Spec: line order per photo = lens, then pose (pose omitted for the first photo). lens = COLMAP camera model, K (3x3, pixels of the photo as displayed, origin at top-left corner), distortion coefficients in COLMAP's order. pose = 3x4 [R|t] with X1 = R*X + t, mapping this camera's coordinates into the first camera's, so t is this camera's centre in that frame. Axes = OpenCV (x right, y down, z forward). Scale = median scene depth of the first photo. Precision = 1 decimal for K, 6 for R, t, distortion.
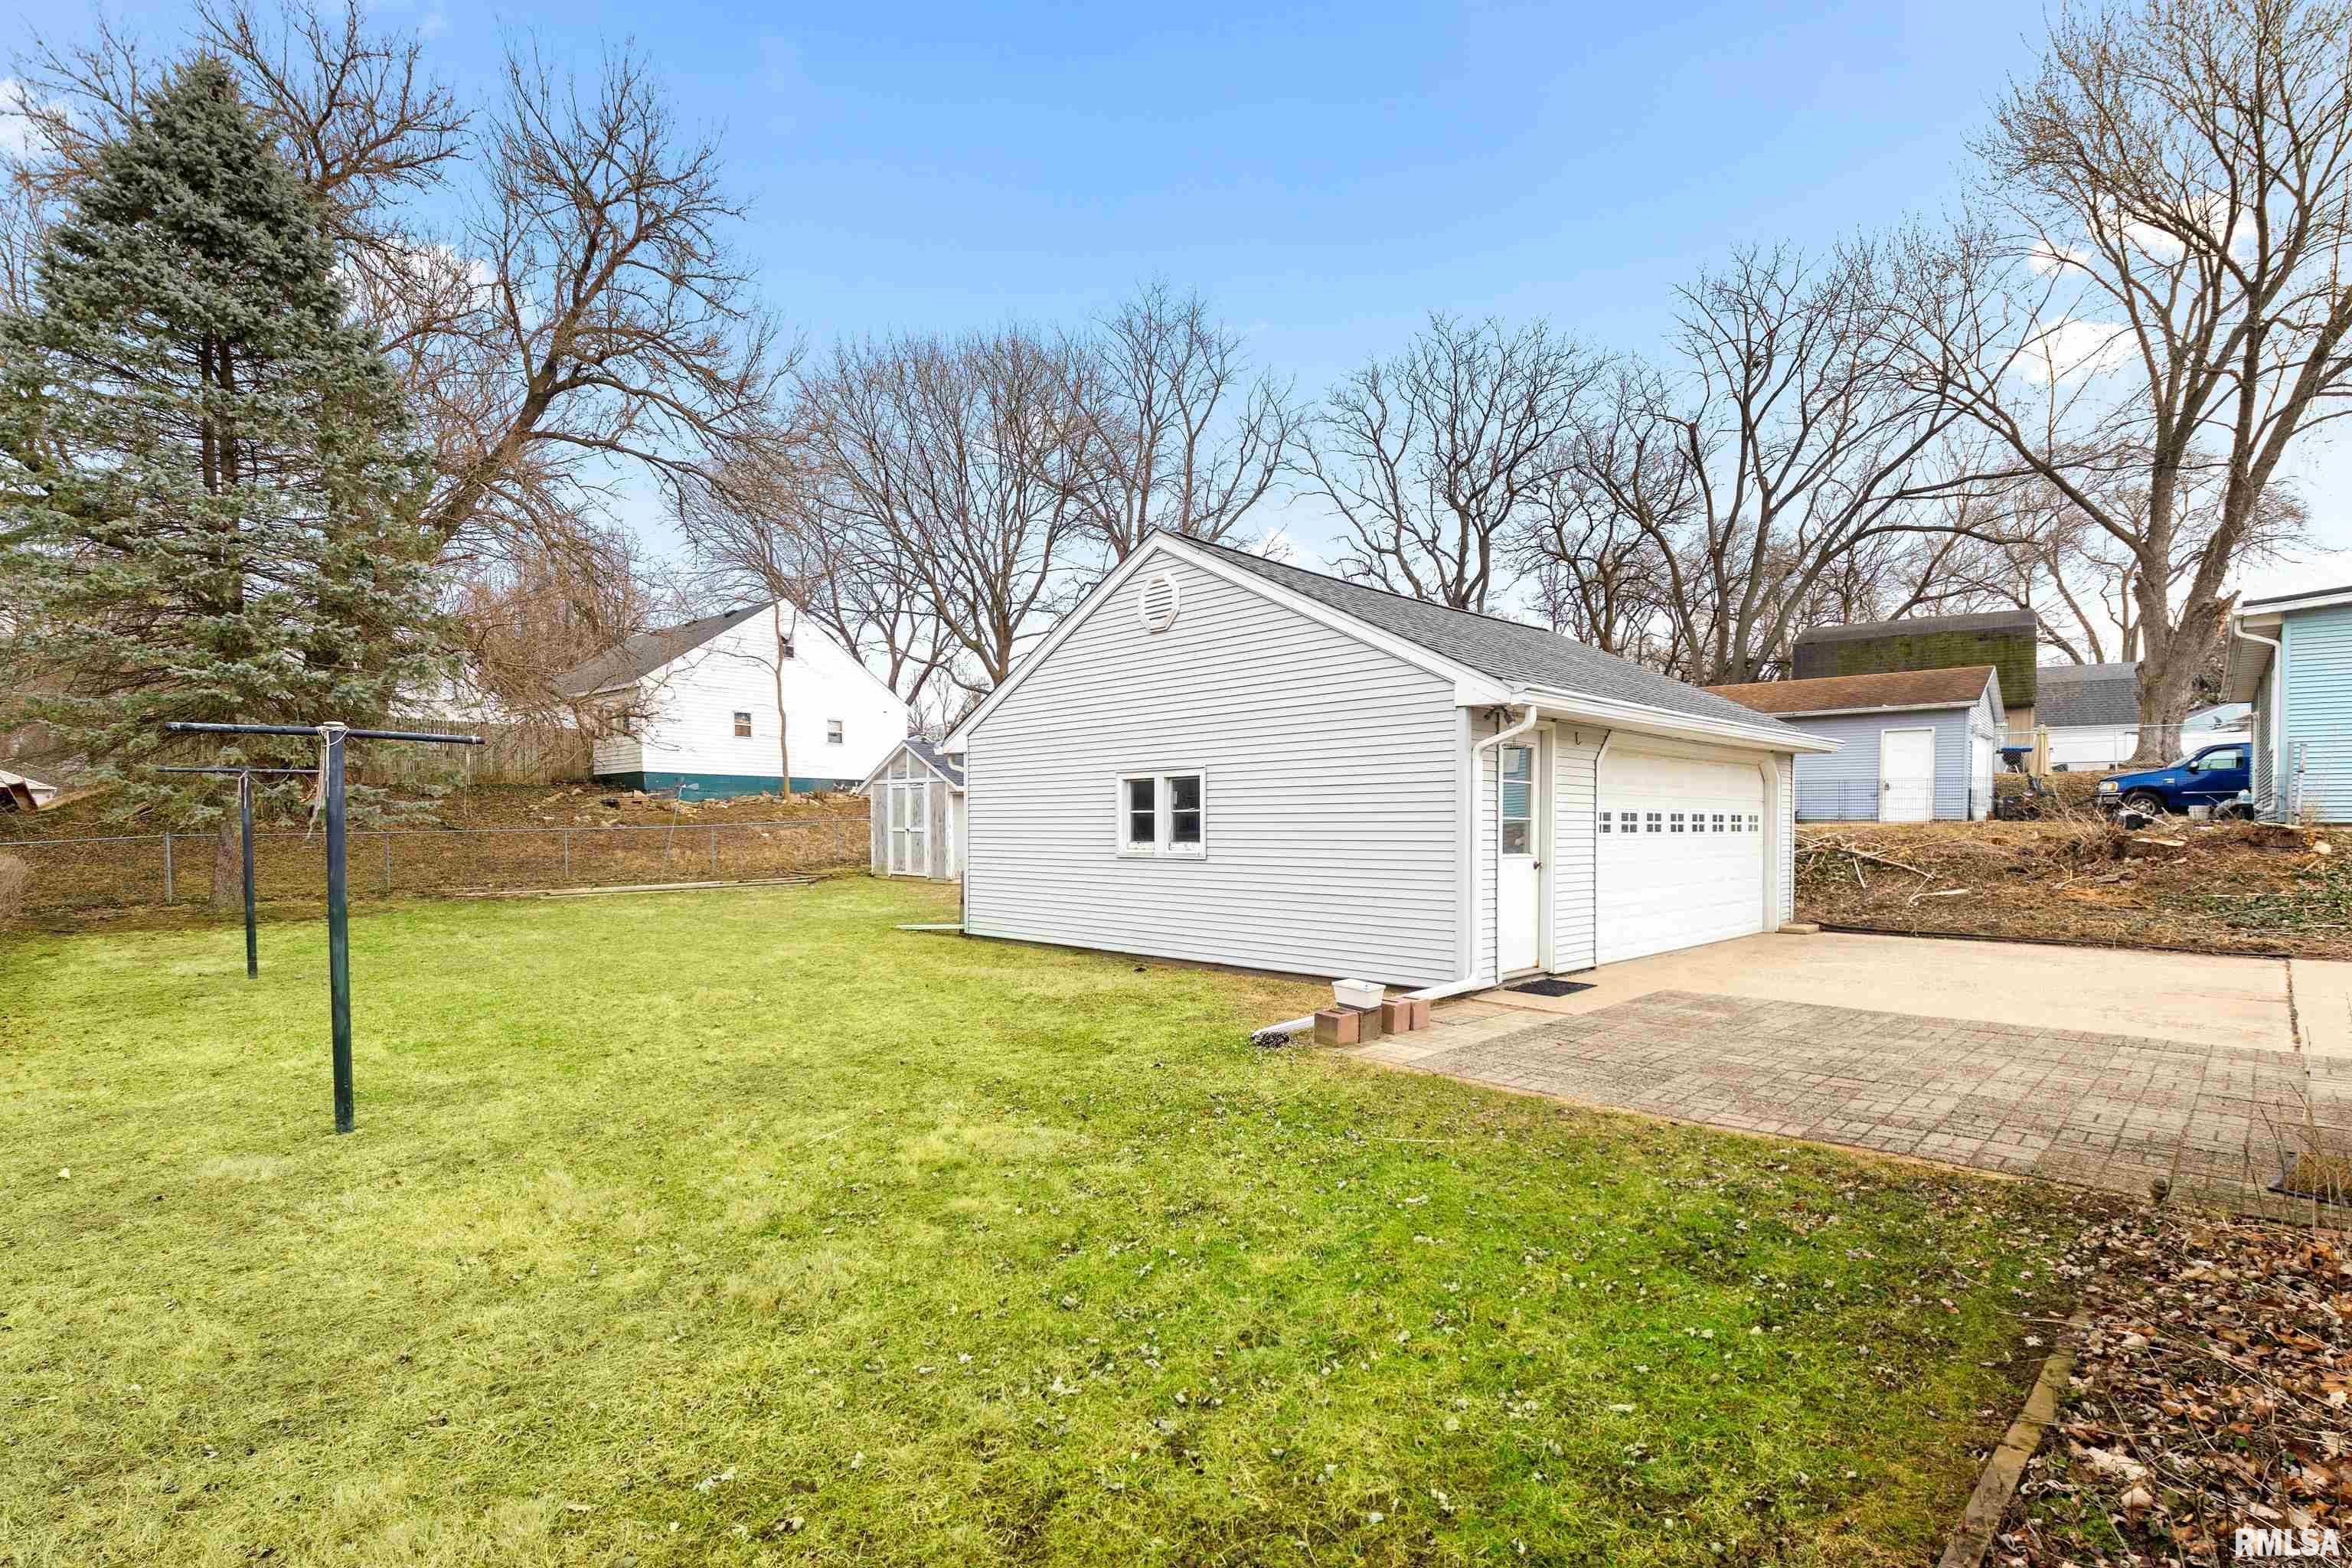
lens RADIAL K [[1072.3, 0, 1202.9], [0, 1072.3, 854.9], [0, 0, 1]] dist [0.002049, -0.016835]
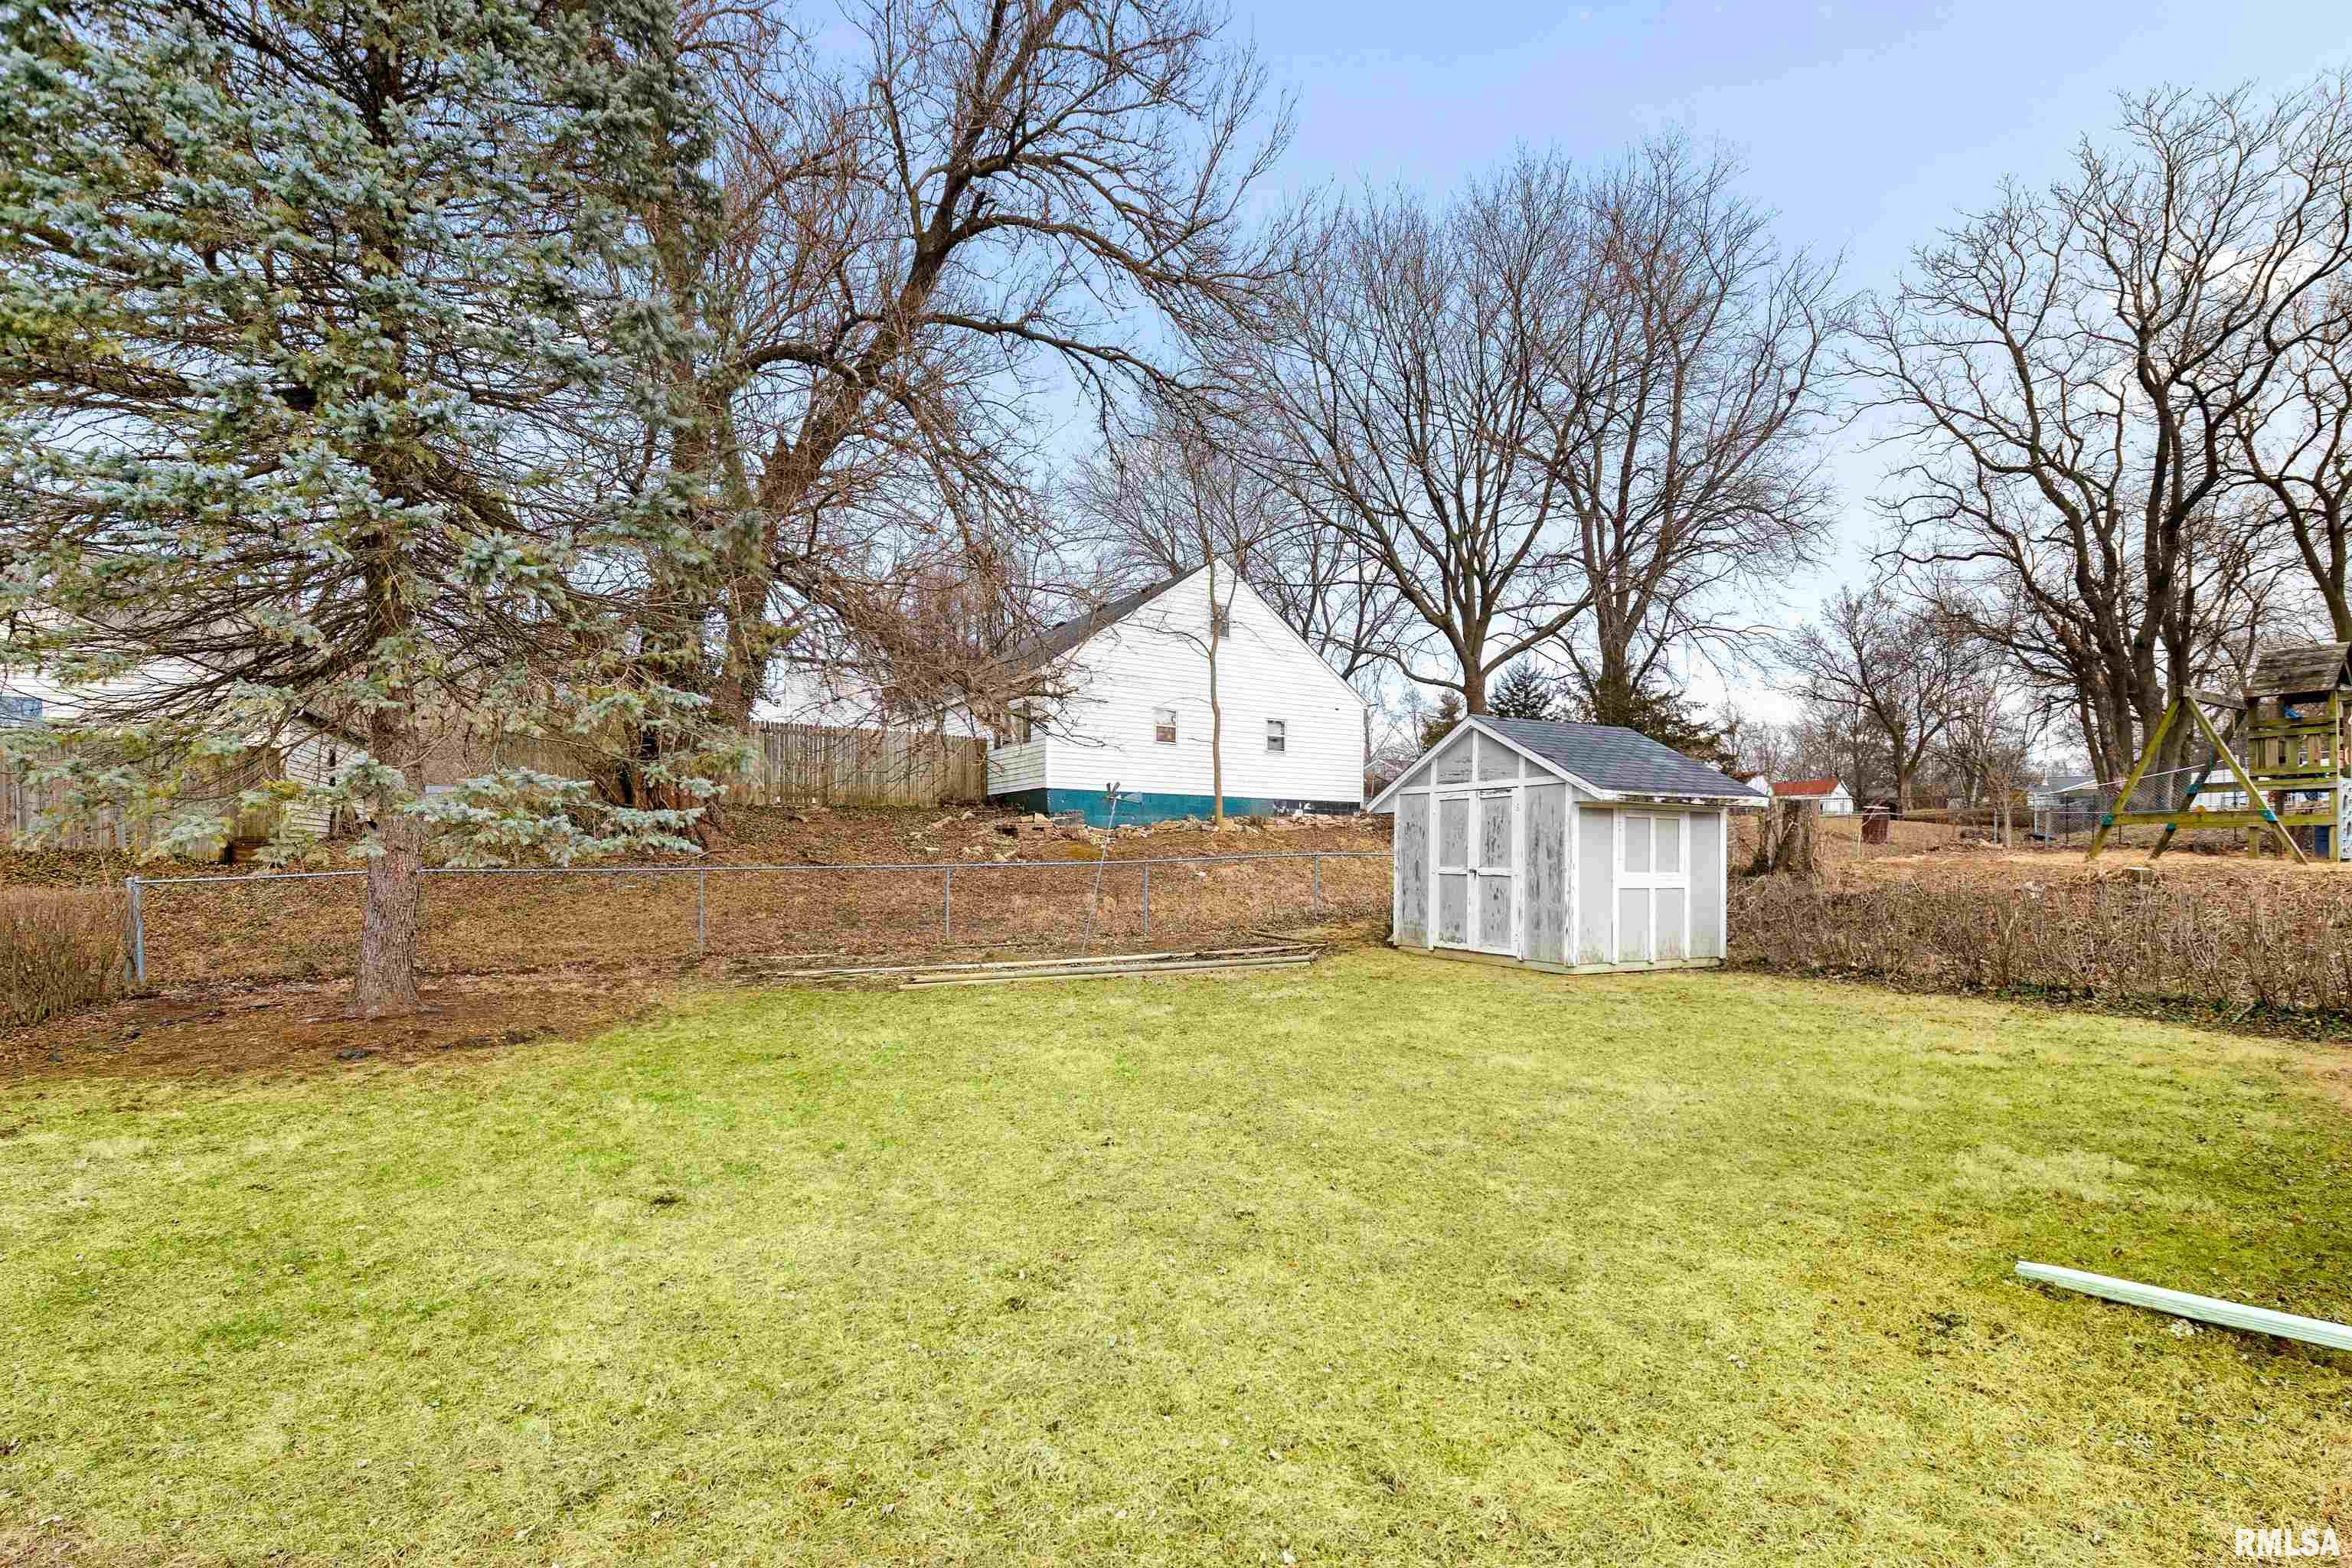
lens RADIAL K [[1072.3, 0, 1202.9], [0, 1072.3, 854.9], [0, 0, 1]] dist [0.002049, -0.016835]
pose [[0.949704, 0.005491, -0.313100, -0.202263], [-0.015808, 0.999412, -0.030420, -0.010811], [0.312749, 0.033839, 0.949233, 0.356818]]
